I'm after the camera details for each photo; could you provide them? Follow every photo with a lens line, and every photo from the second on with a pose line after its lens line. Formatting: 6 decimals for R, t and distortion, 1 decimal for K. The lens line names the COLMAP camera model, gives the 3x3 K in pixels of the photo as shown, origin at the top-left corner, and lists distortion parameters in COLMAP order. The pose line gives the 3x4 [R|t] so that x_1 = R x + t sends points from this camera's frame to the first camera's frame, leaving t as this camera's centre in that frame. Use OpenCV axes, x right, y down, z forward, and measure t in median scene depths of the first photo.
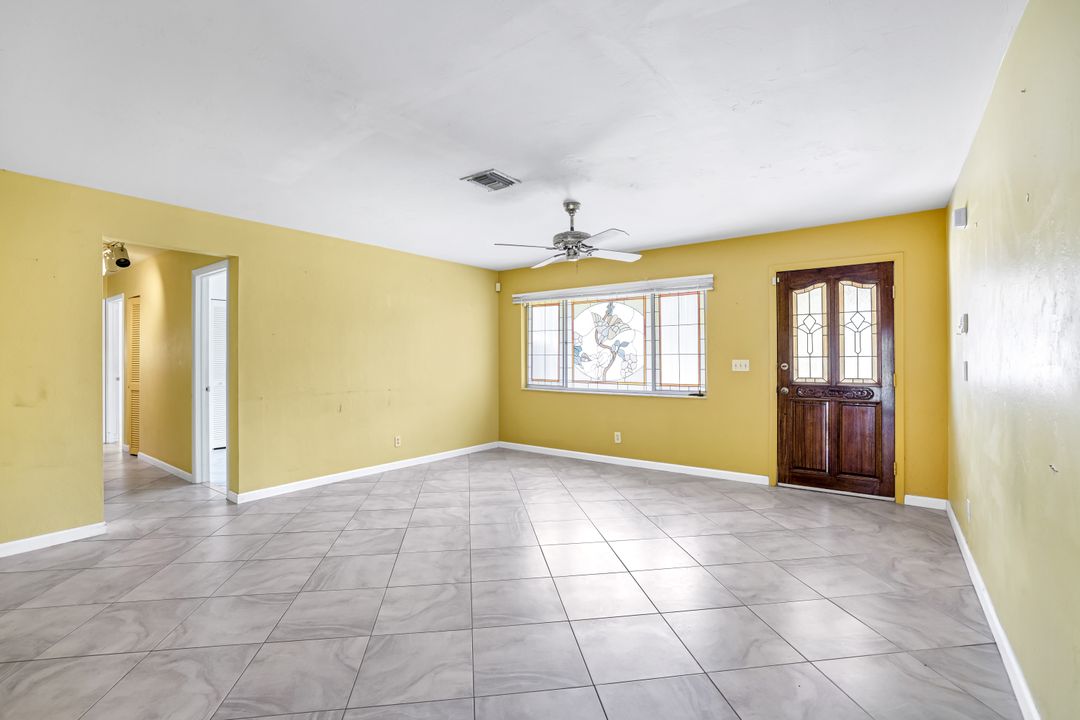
lens RADIAL K [[478.6, 0, 537.7], [0, 478.6, 353.5], [0, 0, 1]] dist [-0.031594, 0.000132]
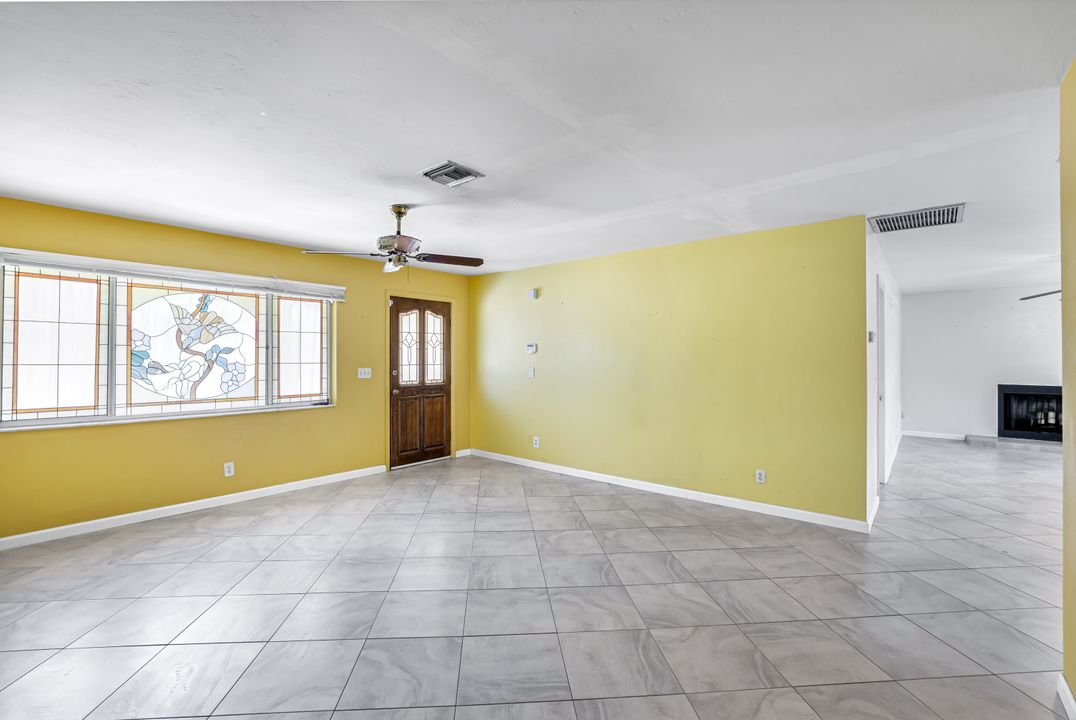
lens RADIAL K [[466.3, 0, 514.8], [0, 466.3, 356.5], [0, 0, 1]] dist [-0.013068, 0.000642]
pose [[0.104623, 0.011446, 0.994446, -0.549786], [-0.001330, 0.999934, -0.011369, -0.001488], [-0.994511, -0.000133, 0.104632, 0.461221]]
